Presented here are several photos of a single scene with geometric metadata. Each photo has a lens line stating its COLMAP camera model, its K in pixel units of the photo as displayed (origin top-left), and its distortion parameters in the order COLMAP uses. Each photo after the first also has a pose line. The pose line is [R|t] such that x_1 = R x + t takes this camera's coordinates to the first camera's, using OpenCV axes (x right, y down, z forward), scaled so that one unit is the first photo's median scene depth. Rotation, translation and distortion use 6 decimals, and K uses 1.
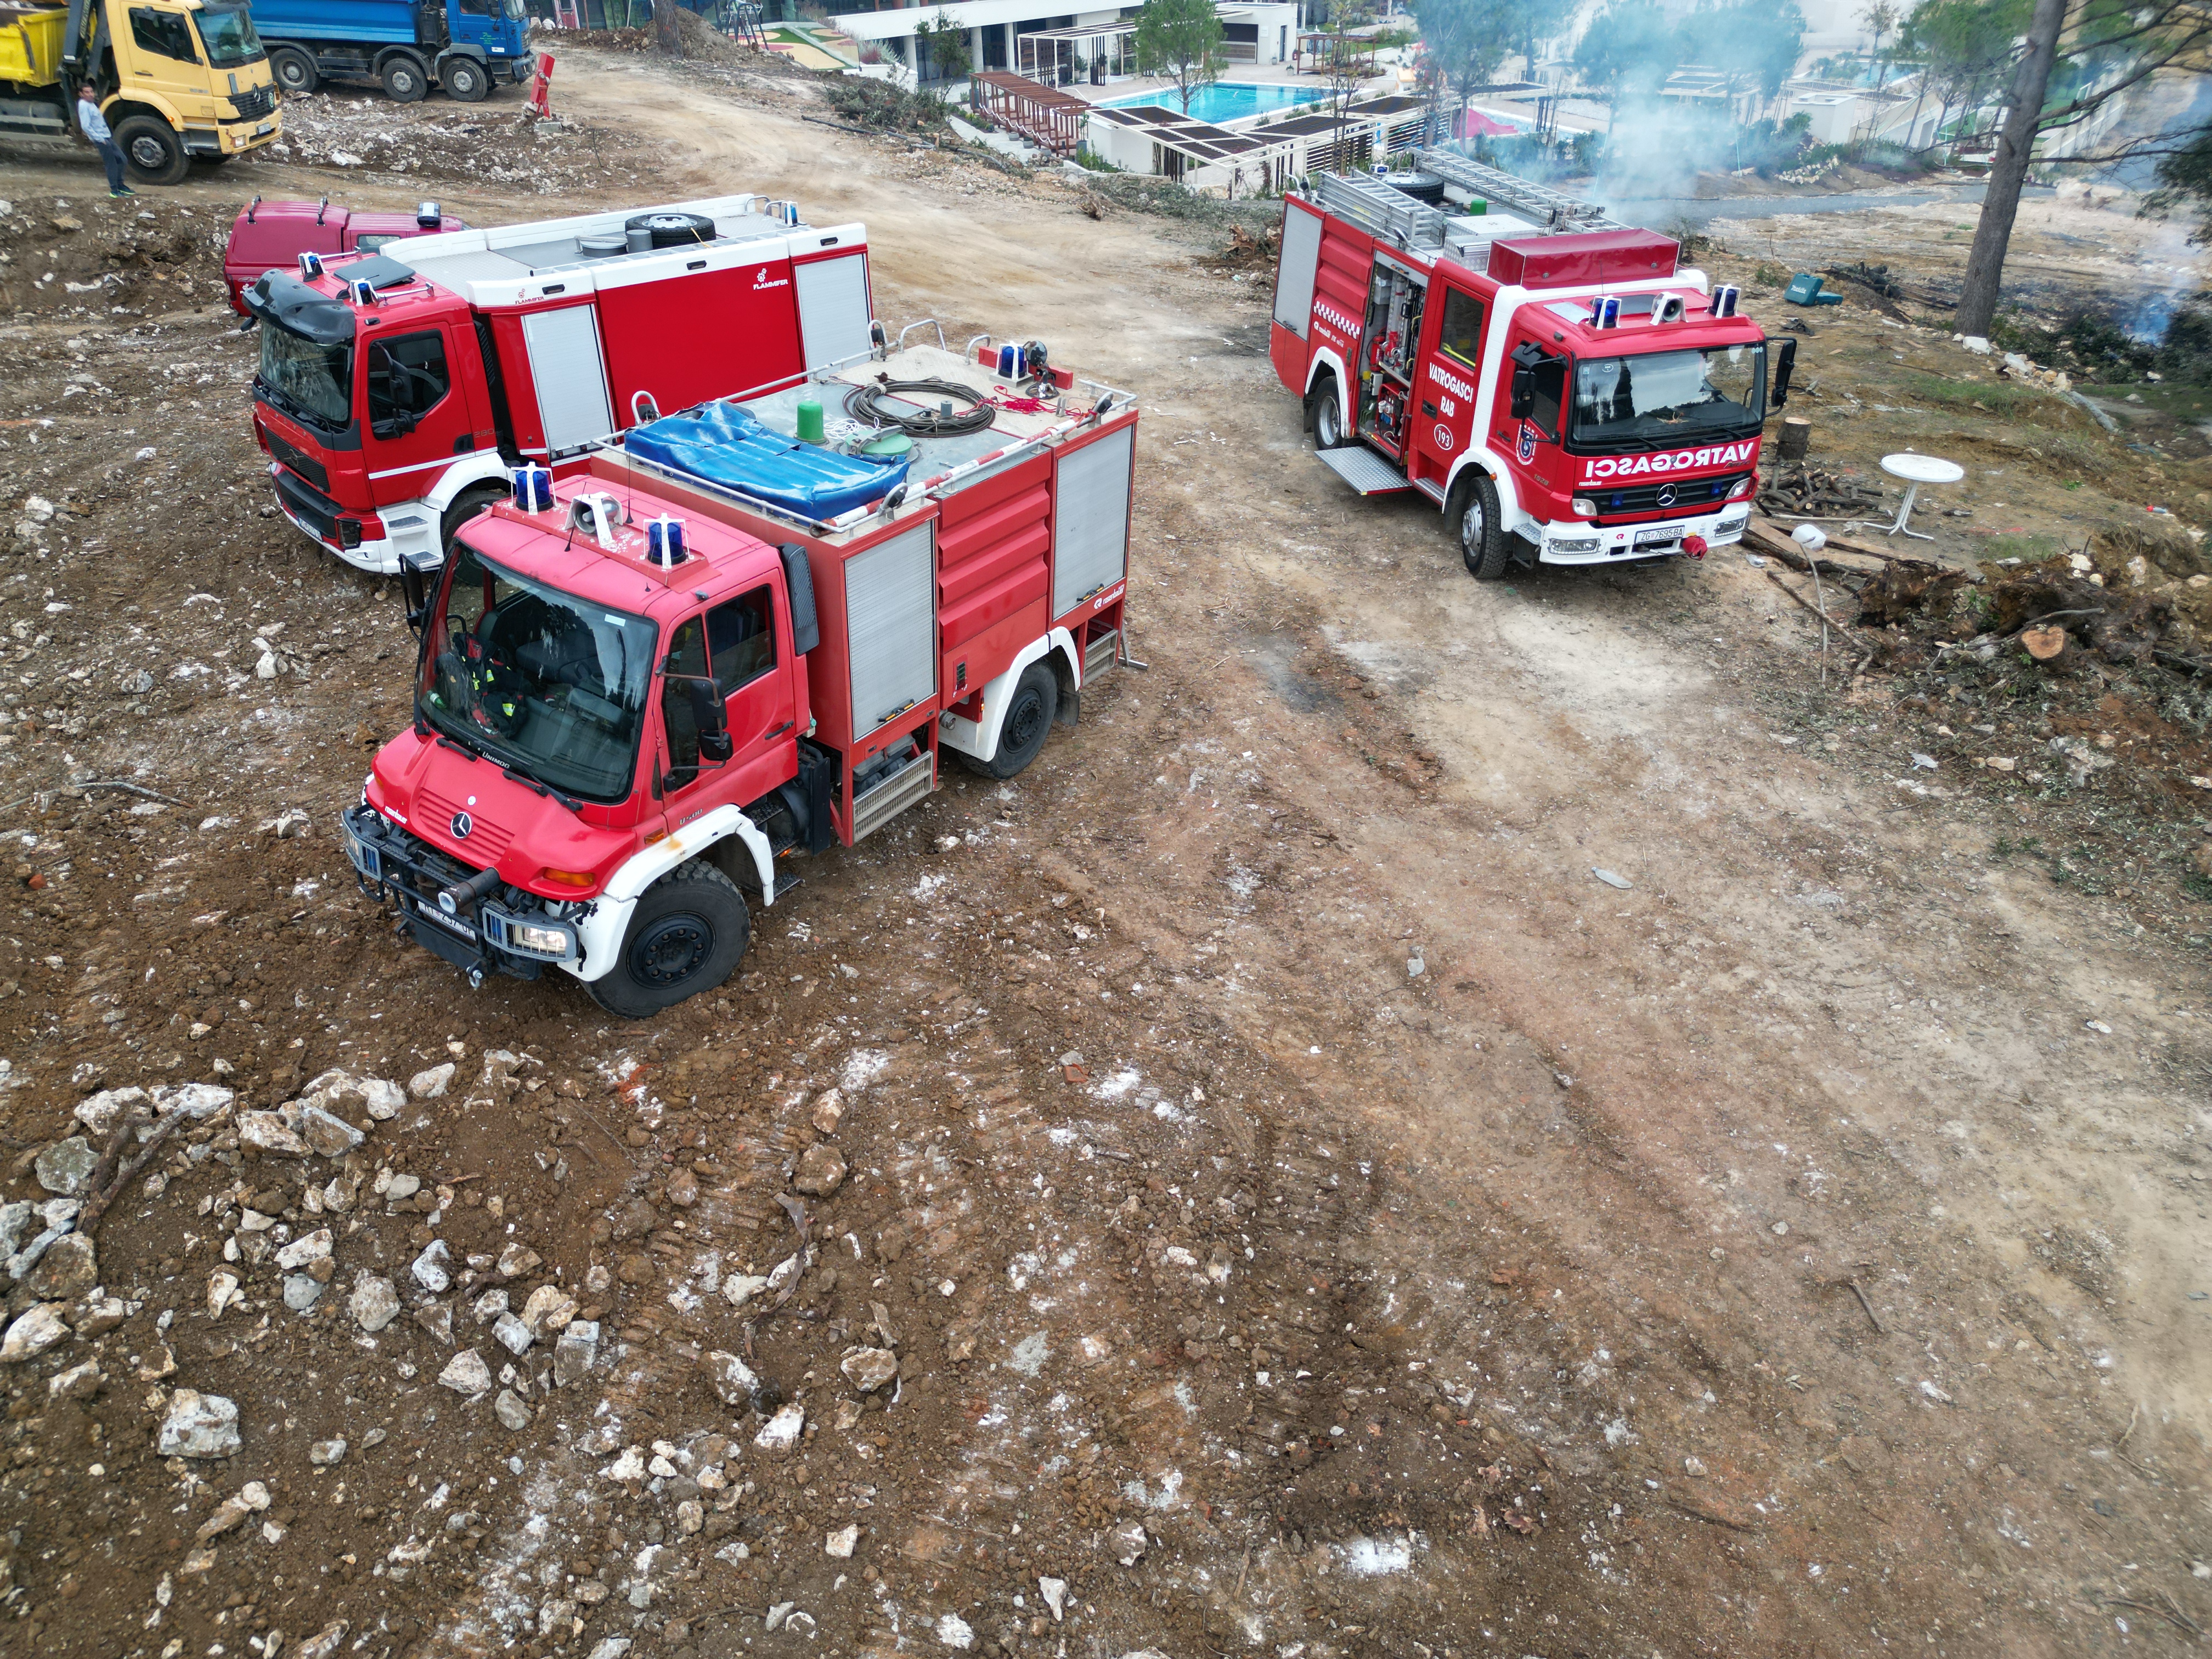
lens RADIAL K [[1535.1, 0, 1109.4], [0, 1535.1, 829.2], [0, 0, 1]] dist [0.067355, -0.052094]
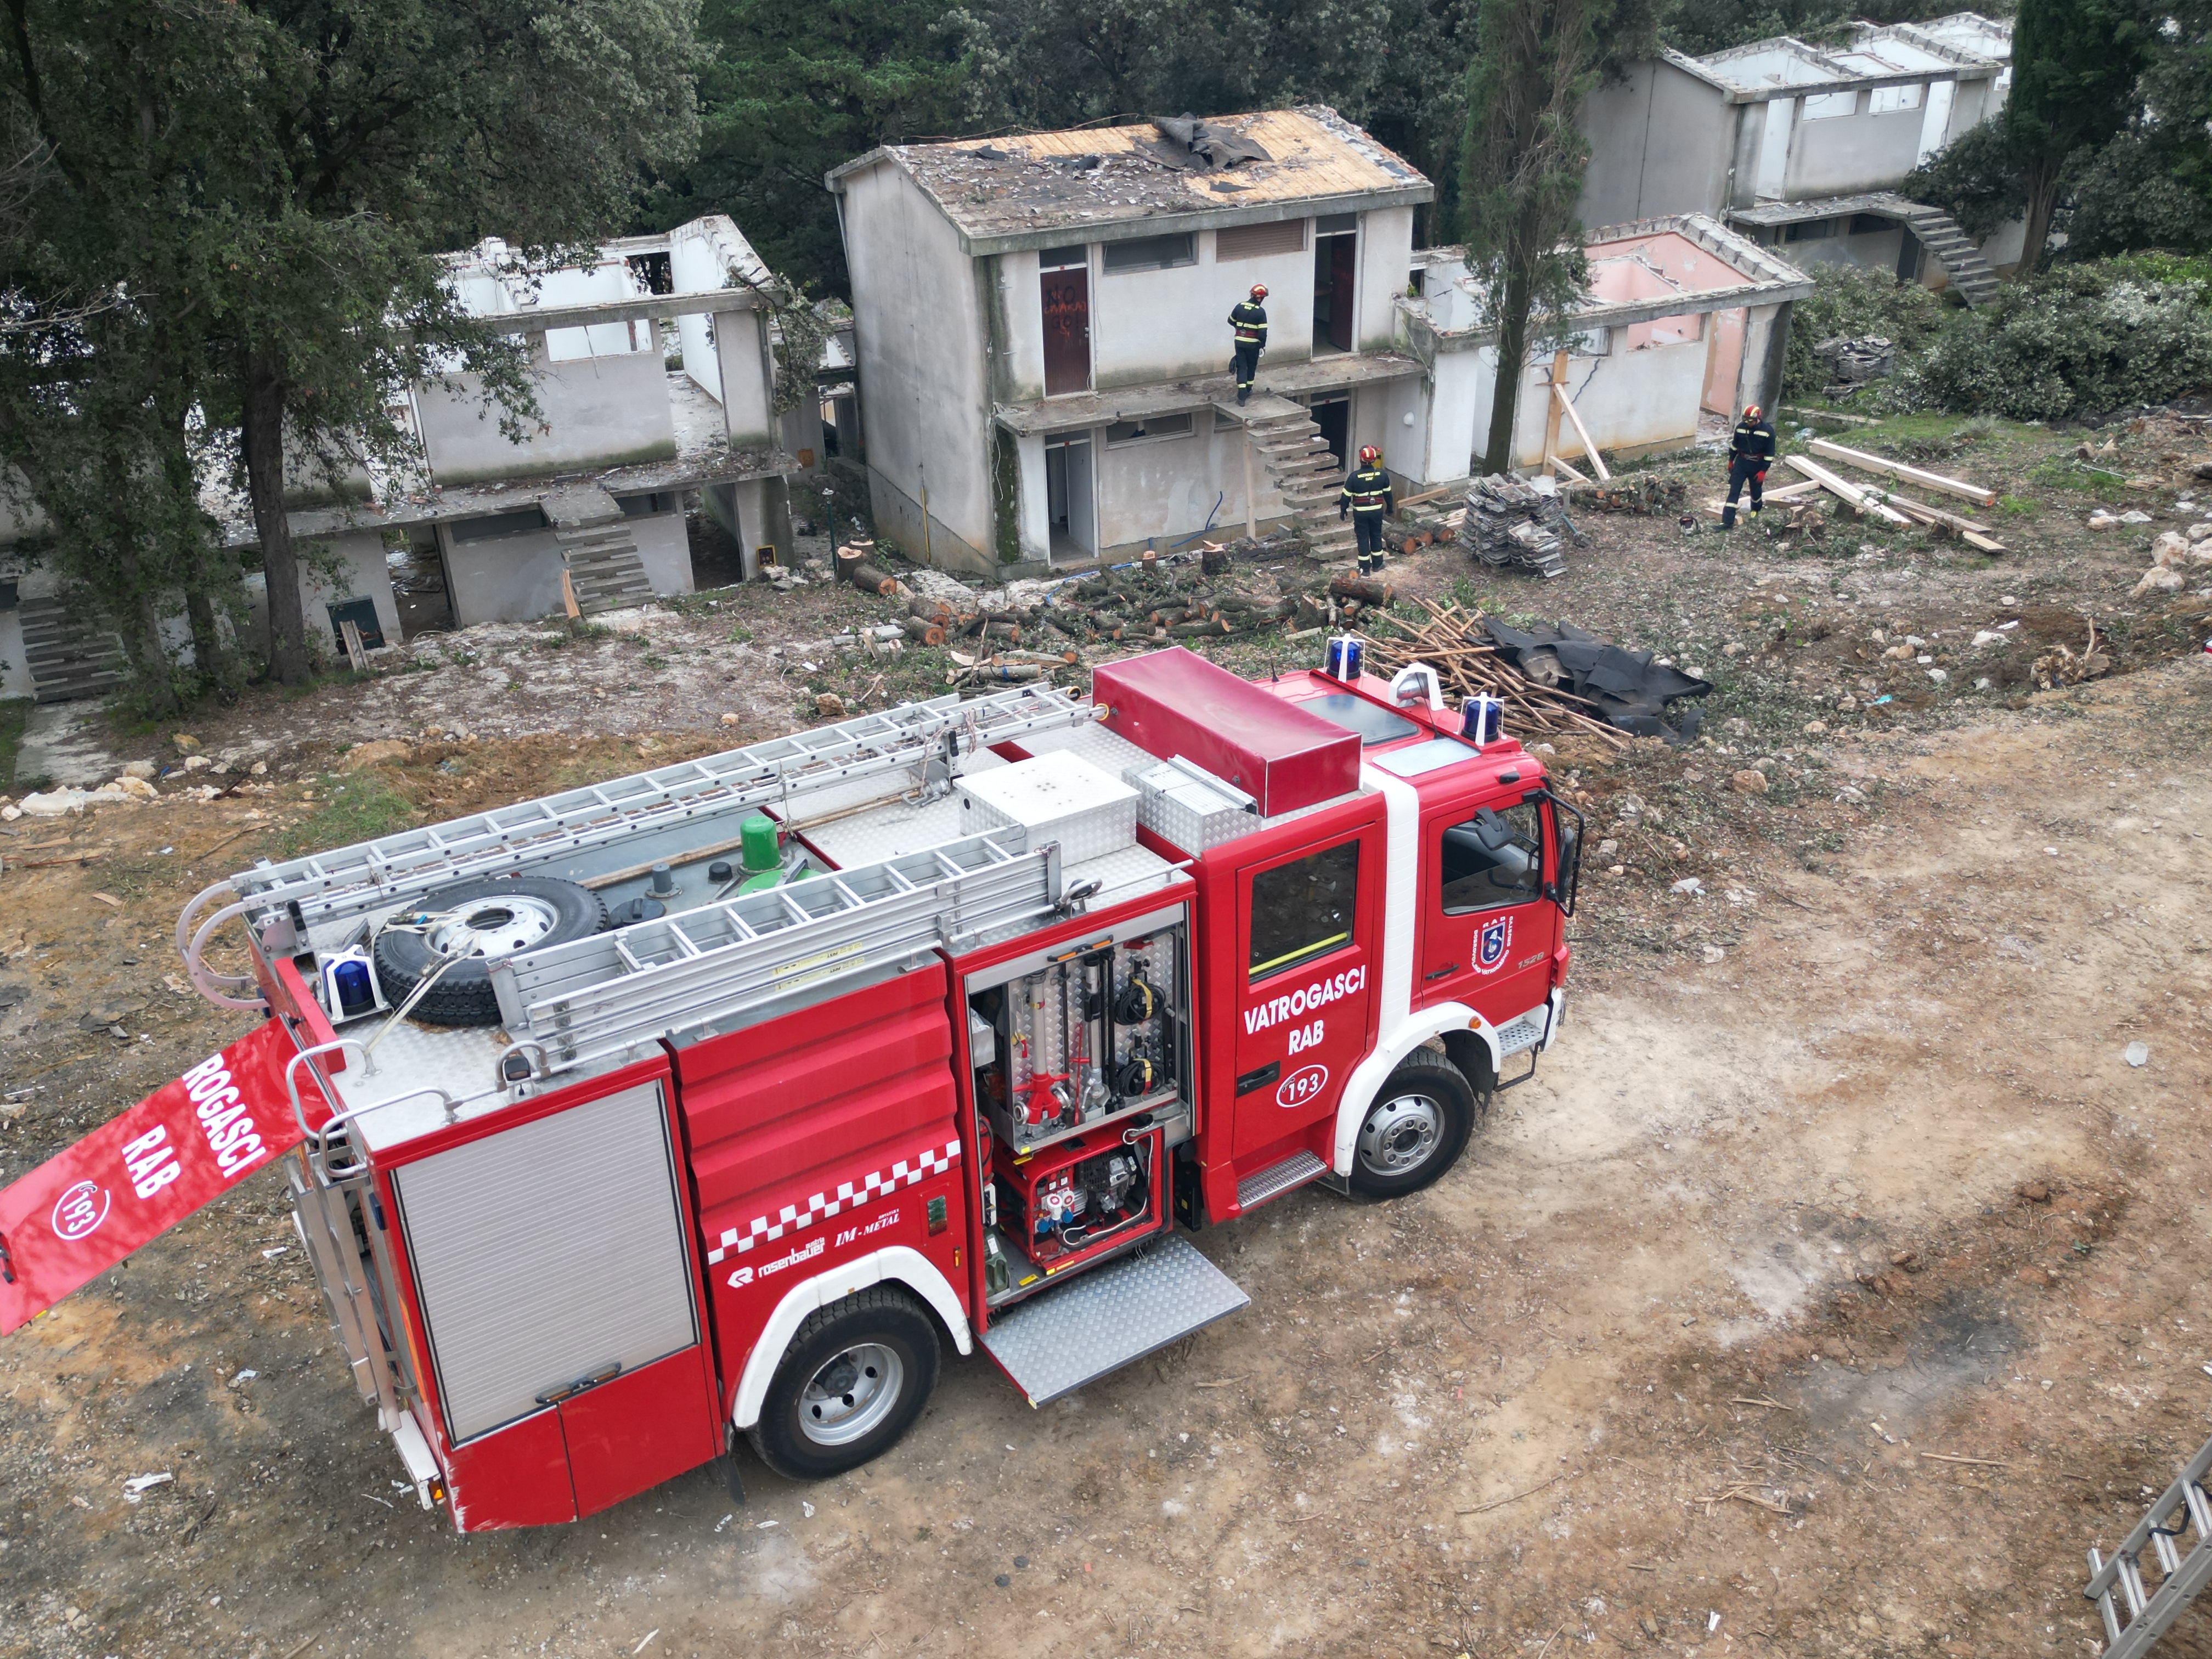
lens RADIAL K [[1858.8, 0, 1110.4], [0, 1858.8, 826.2], [0, 0, 1]] dist [0.055259, -0.020326]
pose [[-0.312076, -0.422014, 0.851183, -0.533633], [0.513367, 0.678962, 0.524847, -1.333452], [-0.799414, 0.600762, 0.004760, 1.927561]]
